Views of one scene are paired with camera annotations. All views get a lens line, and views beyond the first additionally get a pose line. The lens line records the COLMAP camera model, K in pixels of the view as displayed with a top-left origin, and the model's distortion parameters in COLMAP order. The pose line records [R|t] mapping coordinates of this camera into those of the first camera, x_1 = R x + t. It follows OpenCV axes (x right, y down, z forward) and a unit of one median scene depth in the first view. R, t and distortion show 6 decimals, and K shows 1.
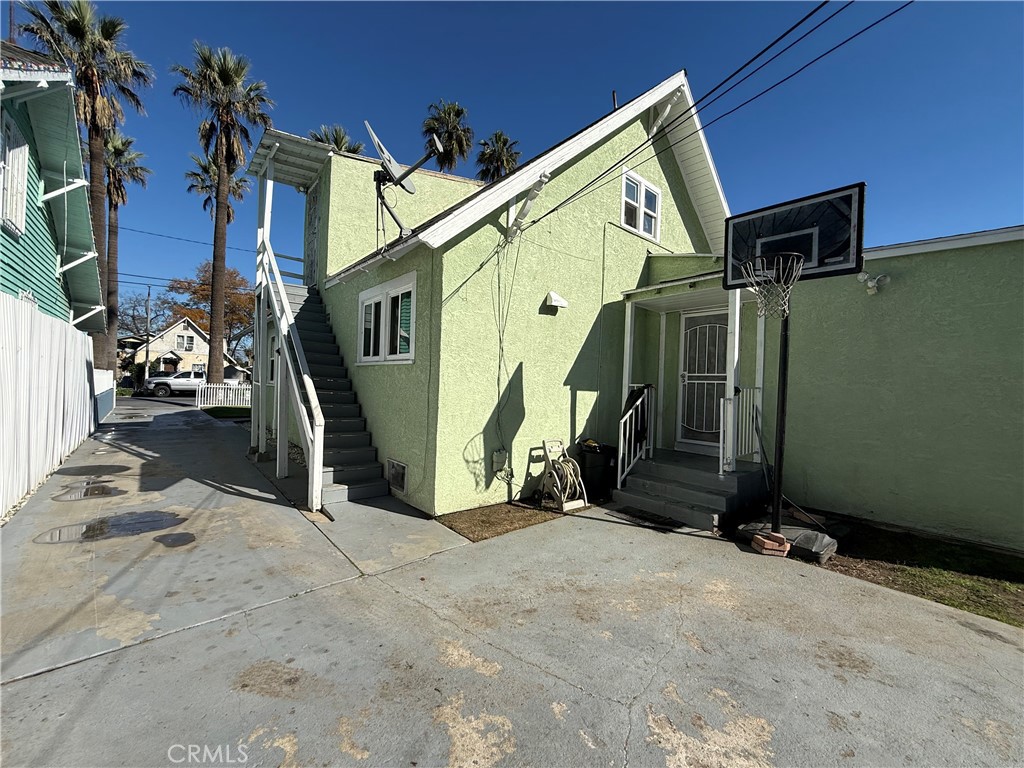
lens RADIAL K [[407.4, 0, 510.9], [0, 407.4, 385.3], [0, 0, 1]] dist [-0.001717, 0.000637]
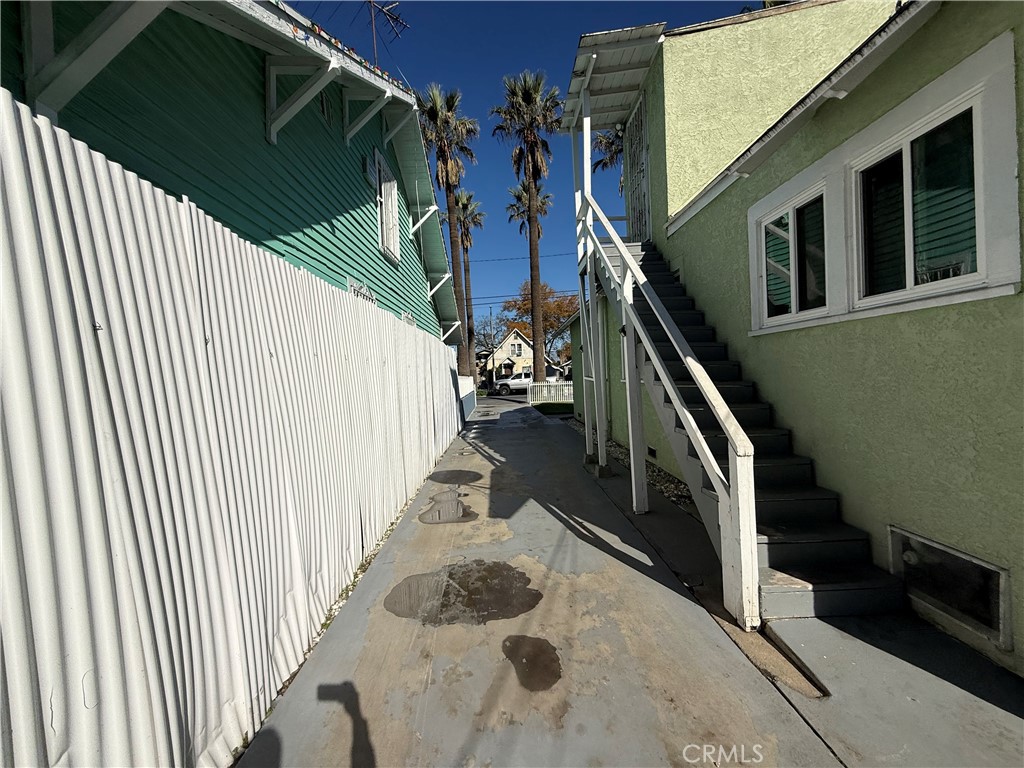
lens RADIAL K [[407.4, 0, 514.8], [0, 407.4, 388.0], [0, 0, 1]] dist [-0.001717, 0.000637]
pose [[0.772958, -0.052066, -0.632317, -0.129724], [0.073556, 0.997261, 0.007800, -0.002237], [0.630179, -0.052539, 0.774670, 0.158116]]
